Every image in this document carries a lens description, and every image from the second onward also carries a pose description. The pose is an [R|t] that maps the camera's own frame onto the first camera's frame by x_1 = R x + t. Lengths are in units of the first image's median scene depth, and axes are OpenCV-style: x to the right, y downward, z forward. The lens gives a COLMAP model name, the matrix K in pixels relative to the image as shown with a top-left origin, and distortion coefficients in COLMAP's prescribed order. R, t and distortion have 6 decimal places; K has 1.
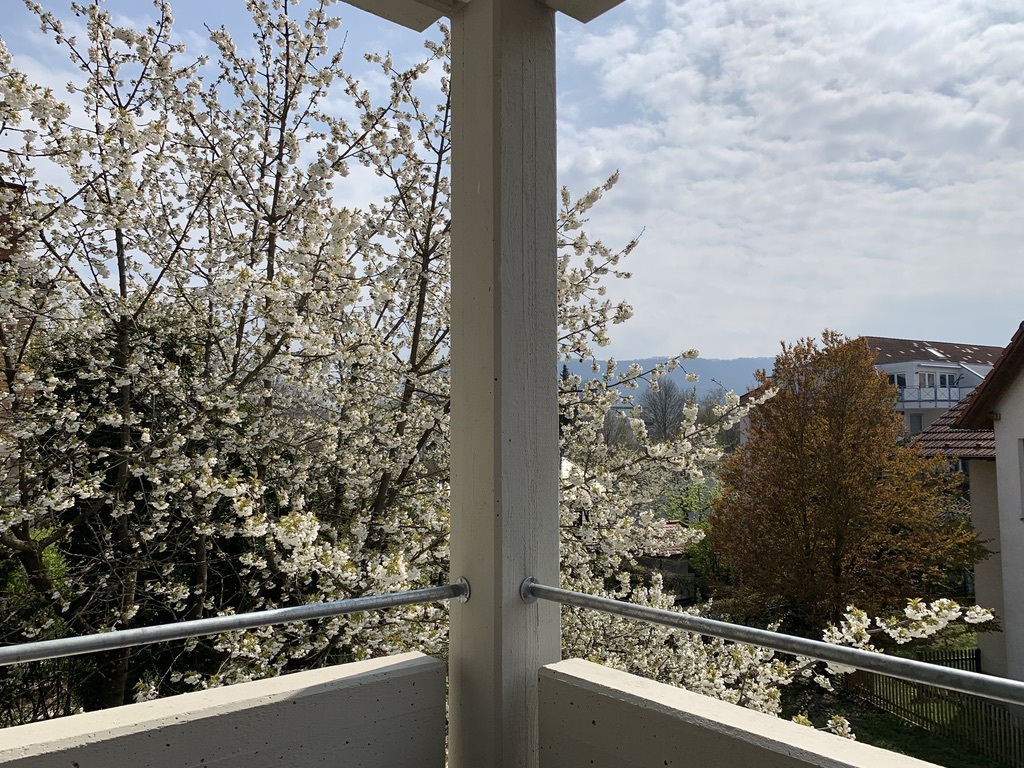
lens RADIAL K [[801.5, 0, 512.0], [0, 801.5, 384.0], [0, 0, 1]] dist [0.141152, -0.218872]
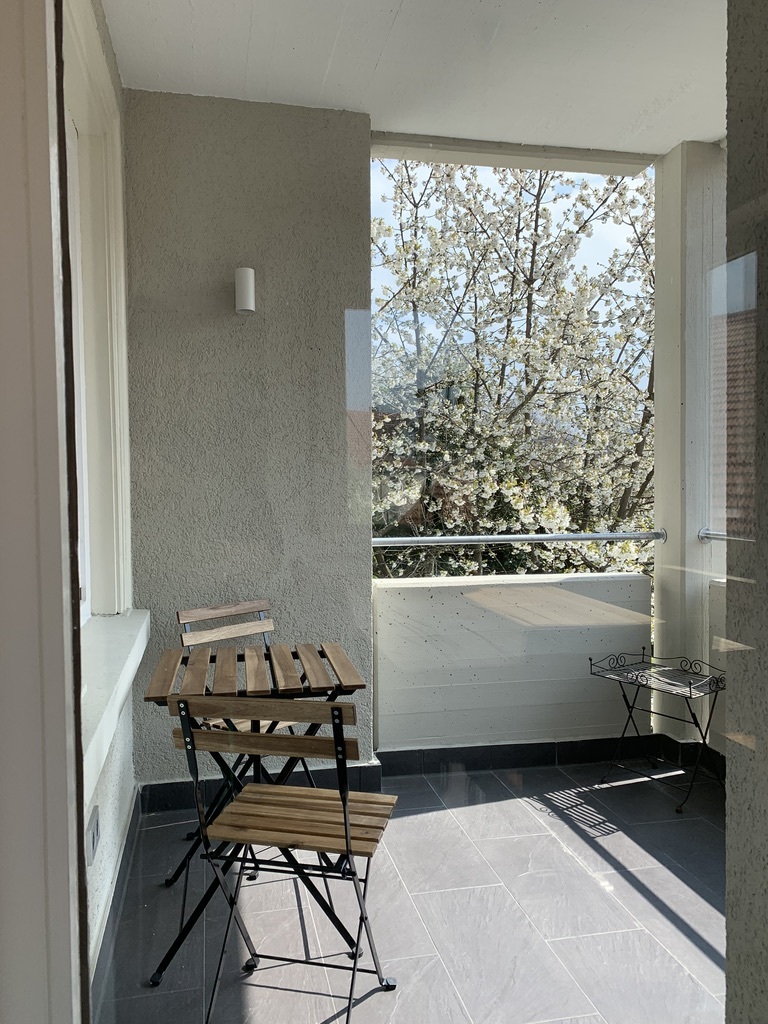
lens RADIAL K [[801.5, 0, 380.3], [0, 801.5, 507.5], [0, 0, 1]] dist [0.141152, -0.218872]
pose [[0.894609, 0.011175, -0.446710, 0.058746], [0.041108, 0.993390, 0.107176, -0.002571], [0.444955, -0.114244, 0.888236, -0.244896]]
